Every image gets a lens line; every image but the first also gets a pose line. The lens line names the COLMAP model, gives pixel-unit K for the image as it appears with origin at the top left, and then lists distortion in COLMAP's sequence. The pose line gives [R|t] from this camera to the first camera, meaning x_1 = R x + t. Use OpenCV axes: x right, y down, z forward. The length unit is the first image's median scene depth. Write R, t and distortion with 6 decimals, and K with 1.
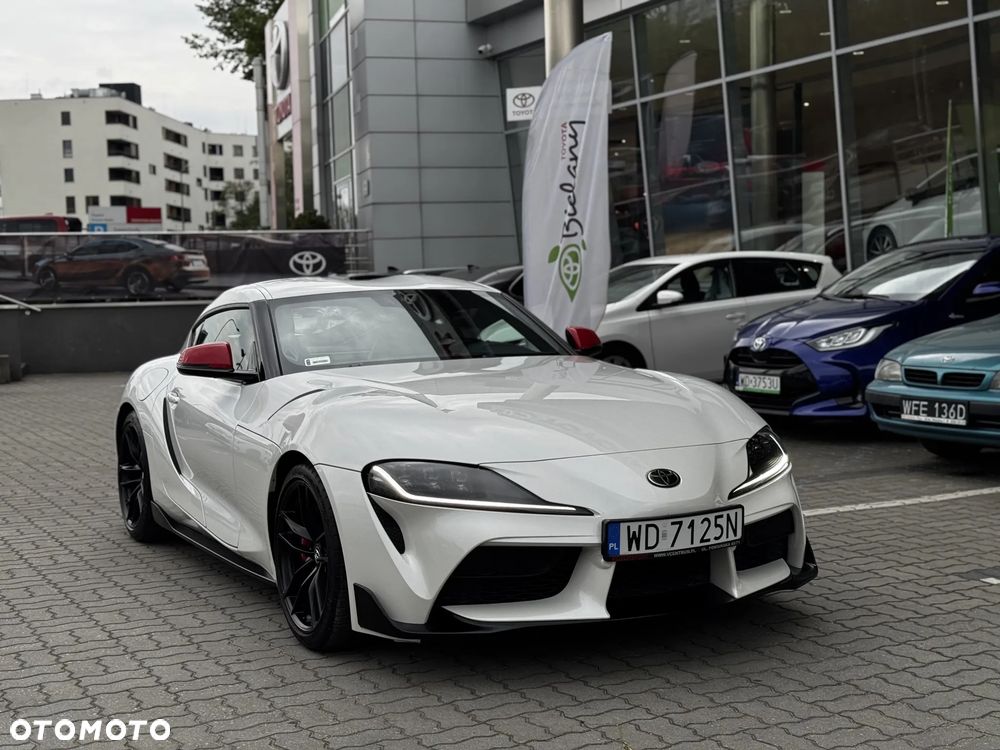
lens RADIAL K [[1391.1, 0, 483.5], [0, 1391.1, 373.1], [0, 0, 1]] dist [0.230992, -0.632492]
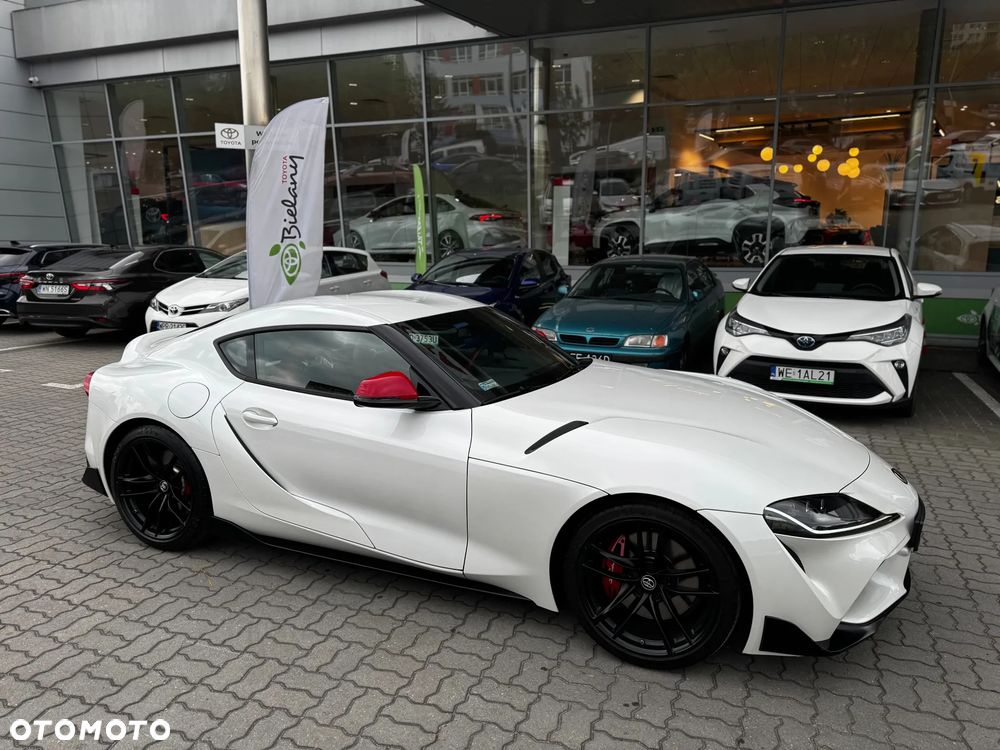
lens RADIAL K [[708.1, 0, 500.0], [0, 708.1, 375.0], [0, 0, 1]] dist [0.041945, -0.047010]
pose [[0.770011, -0.078939, 0.633128, -0.243667], [0.006344, 0.993215, 0.116119, -0.042554], [-0.637999, -0.085396, 0.765287, 0.298317]]
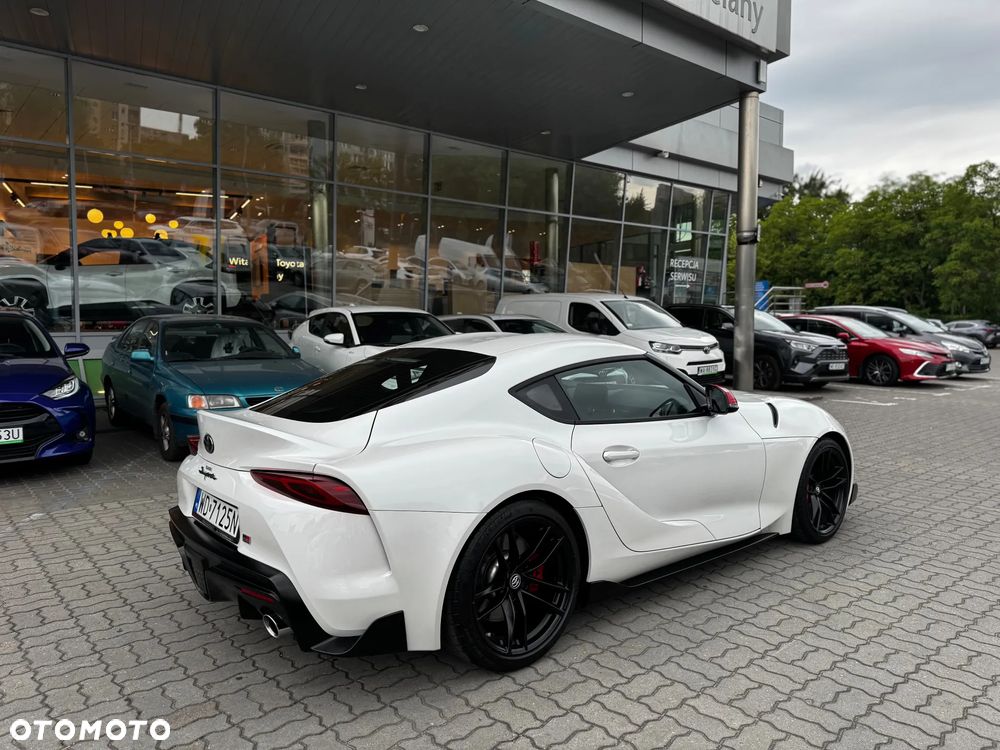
lens RADIAL K [[709.1, 0, 501.4], [0, 709.1, 377.2], [0, 0, 1]] dist [0.044329, -0.056765]
pose [[-0.225266, -0.046248, 0.973199, -0.403326], [0.070456, 0.995484, 0.063615, -0.043557], [-0.971746, 0.082898, -0.220991, 0.706551]]
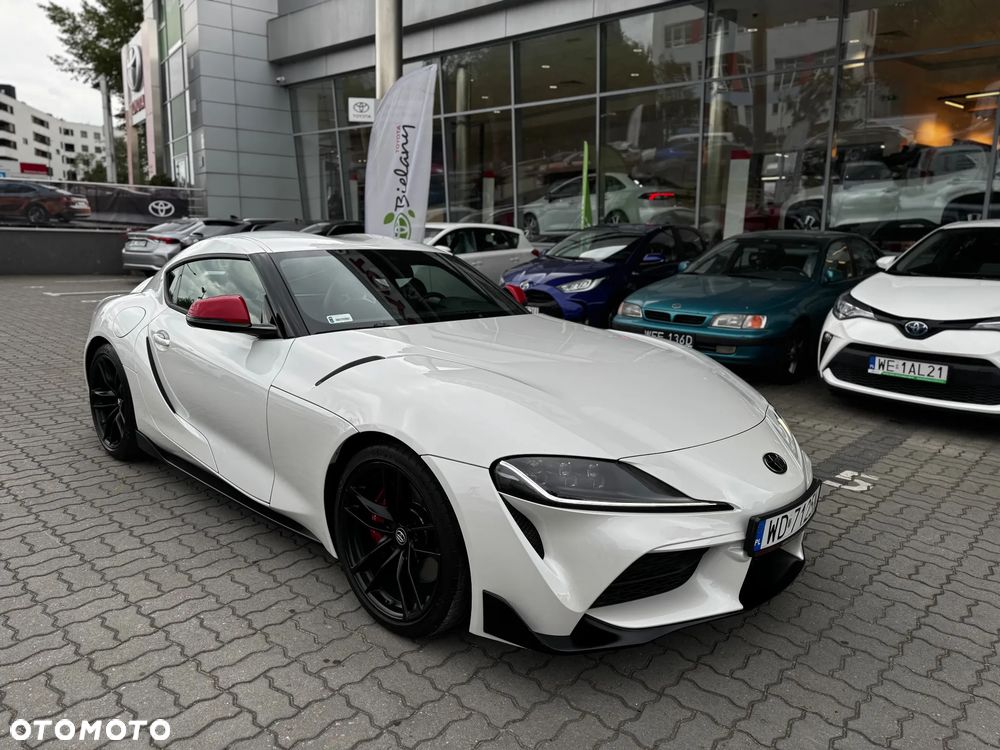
lens RADIAL K [[709.1, 0, 501.4], [0, 709.1, 377.2], [0, 0, 1]] dist [0.044329, -0.056765]
pose [[0.939235, -0.011559, 0.343079, -0.098387], [-0.035073, 0.990971, 0.129406, -0.019902], [-0.341477, -0.133576, 0.930350, 0.241032]]
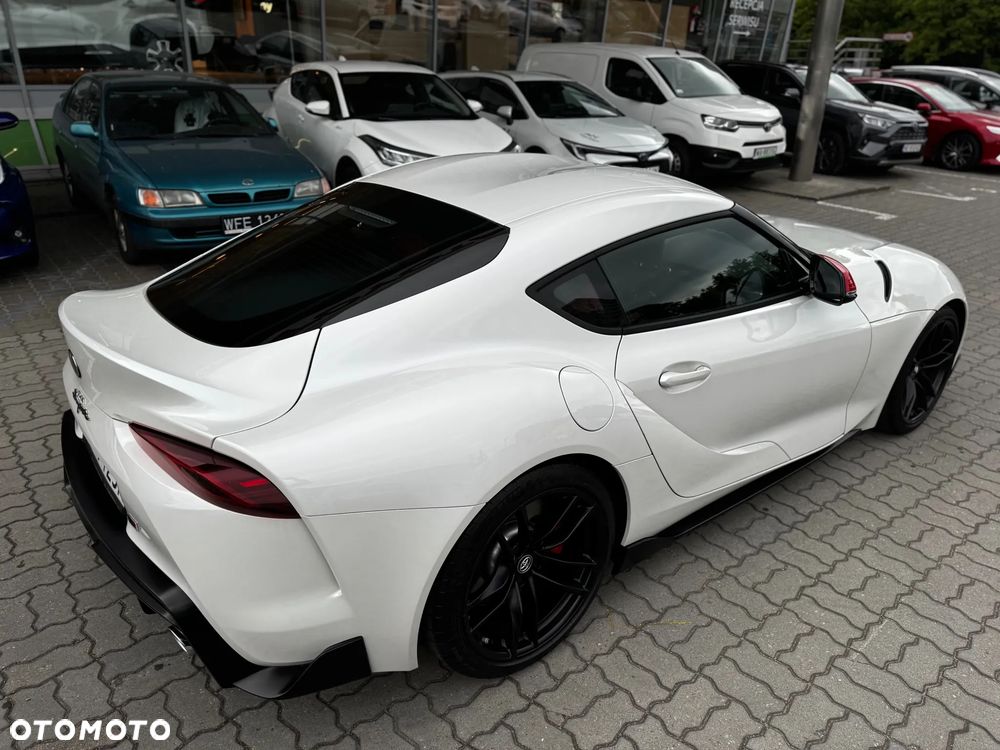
lens RADIAL K [[717.5, 0, 505.1], [0, 717.5, 379.5], [0, 0, 1]] dist [-0.000535, -0.000600]
pose [[-0.199547, -0.376868, 0.904517, -0.307034], [0.042831, 0.918845, 0.392286, -0.071068], [-0.978952, 0.117021, -0.167212, 0.681614]]
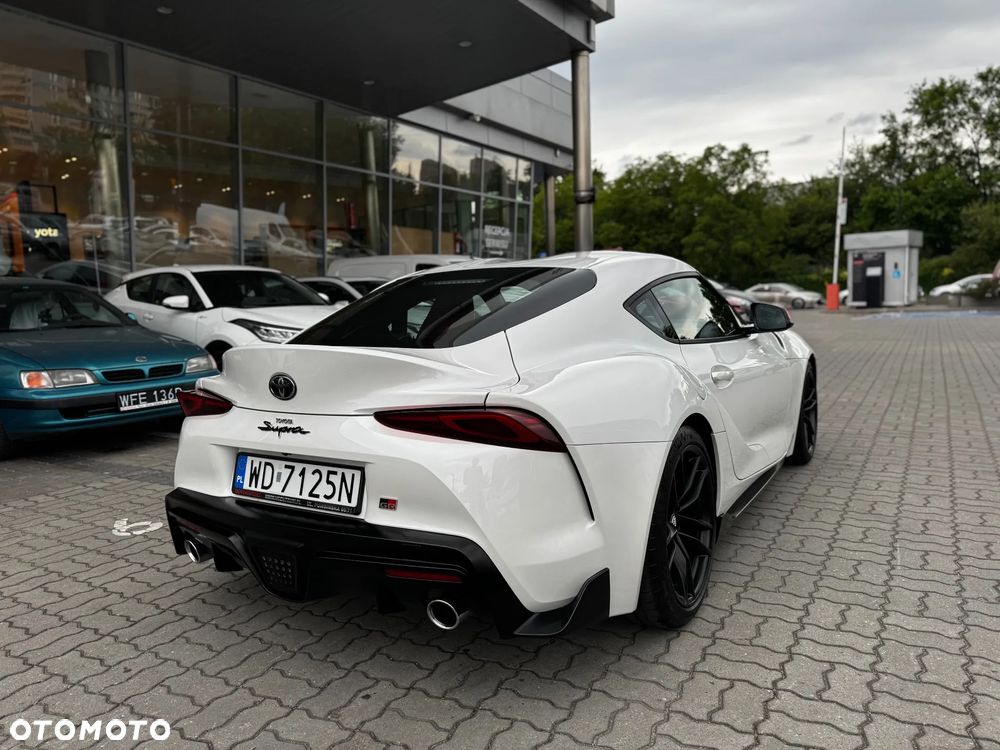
lens RADIAL K [[708.1, 0, 497.6], [0, 708.1, 378.1], [0, 0, 1]] dist [0.049920, -0.065185]
pose [[-0.513673, -0.051499, 0.856439, -0.314975], [0.104414, 0.987026, 0.121976, -0.029338], [-0.851609, 0.152080, -0.501631, 0.800434]]
